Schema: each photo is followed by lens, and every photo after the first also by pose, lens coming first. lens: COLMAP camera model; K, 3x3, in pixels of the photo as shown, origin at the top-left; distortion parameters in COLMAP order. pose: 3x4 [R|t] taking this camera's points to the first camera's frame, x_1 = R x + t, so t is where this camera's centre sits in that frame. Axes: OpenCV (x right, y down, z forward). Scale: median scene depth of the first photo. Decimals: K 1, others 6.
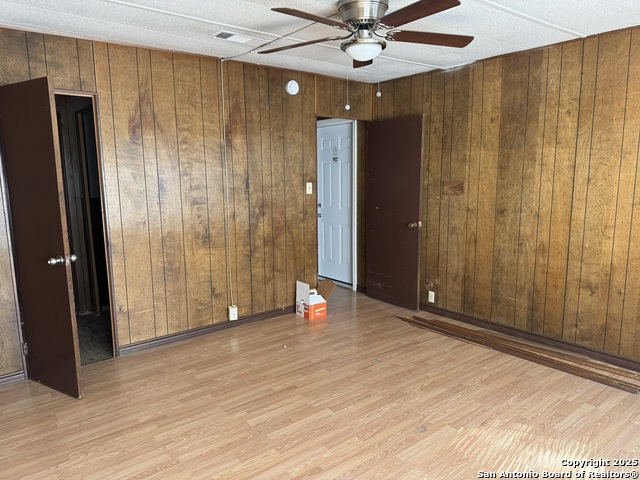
lens RADIAL K [[455.3, 0, 319.5], [0, 455.3, 240.4], [0, 0, 1]] dist [0.029148, 0.000568]
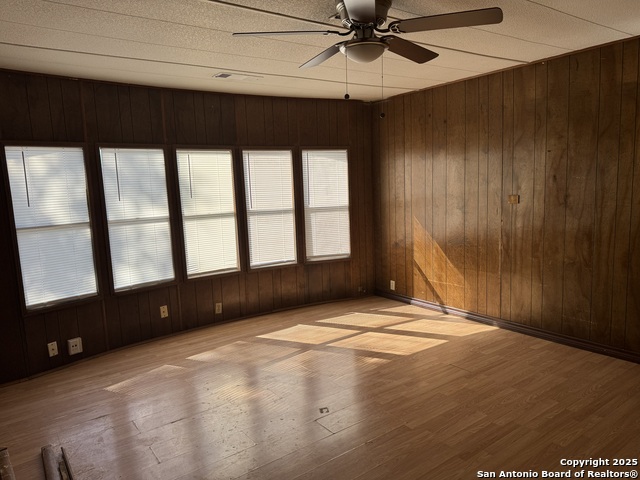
lens RADIAL K [[455.3, 0, 320.2], [0, 455.3, 238.8], [0, 0, 1]] dist [0.029148, 0.000568]
pose [[-0.997874, 0.041459, 0.050291, 0.151636], [0.054618, 0.952965, 0.298119, -0.320018], [-0.035566, 0.300232, -0.953203, 1.878791]]
